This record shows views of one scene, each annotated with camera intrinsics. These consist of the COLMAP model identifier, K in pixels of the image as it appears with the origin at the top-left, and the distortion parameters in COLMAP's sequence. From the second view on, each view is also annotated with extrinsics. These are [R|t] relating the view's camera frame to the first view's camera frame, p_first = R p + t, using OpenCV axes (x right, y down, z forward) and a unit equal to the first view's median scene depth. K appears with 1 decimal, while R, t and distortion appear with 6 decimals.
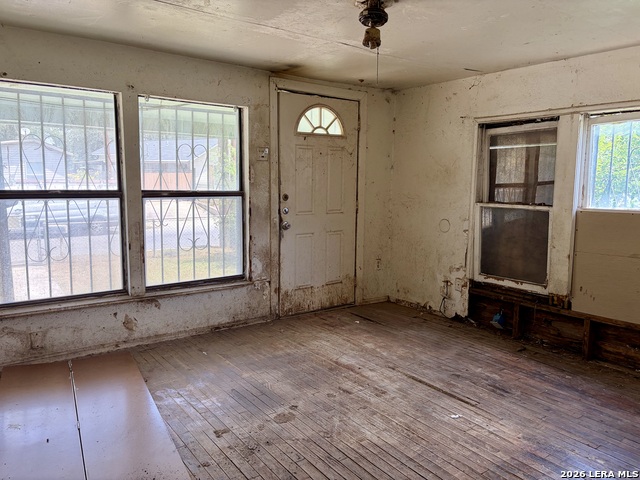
lens RADIAL K [[485.1, 0, 323.4], [0, 485.1, 239.6], [0, 0, 1]] dist [0.029437, -0.023833]
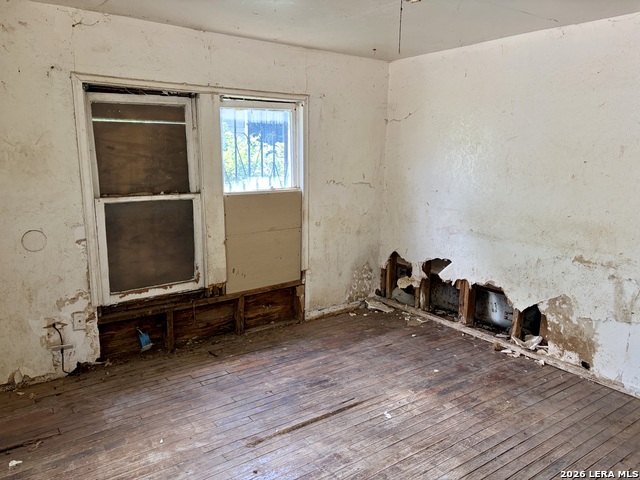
lens RADIAL K [[485.1, 0, 322.8], [0, 485.1, 239.5], [0, 0, 1]] dist [0.029437, -0.023833]
pose [[-0.010802, -0.193279, 0.981084, -0.439367], [0.109950, 0.974963, 0.193284, -0.132954], [-0.993878, 0.109958, 0.010719, 0.759605]]
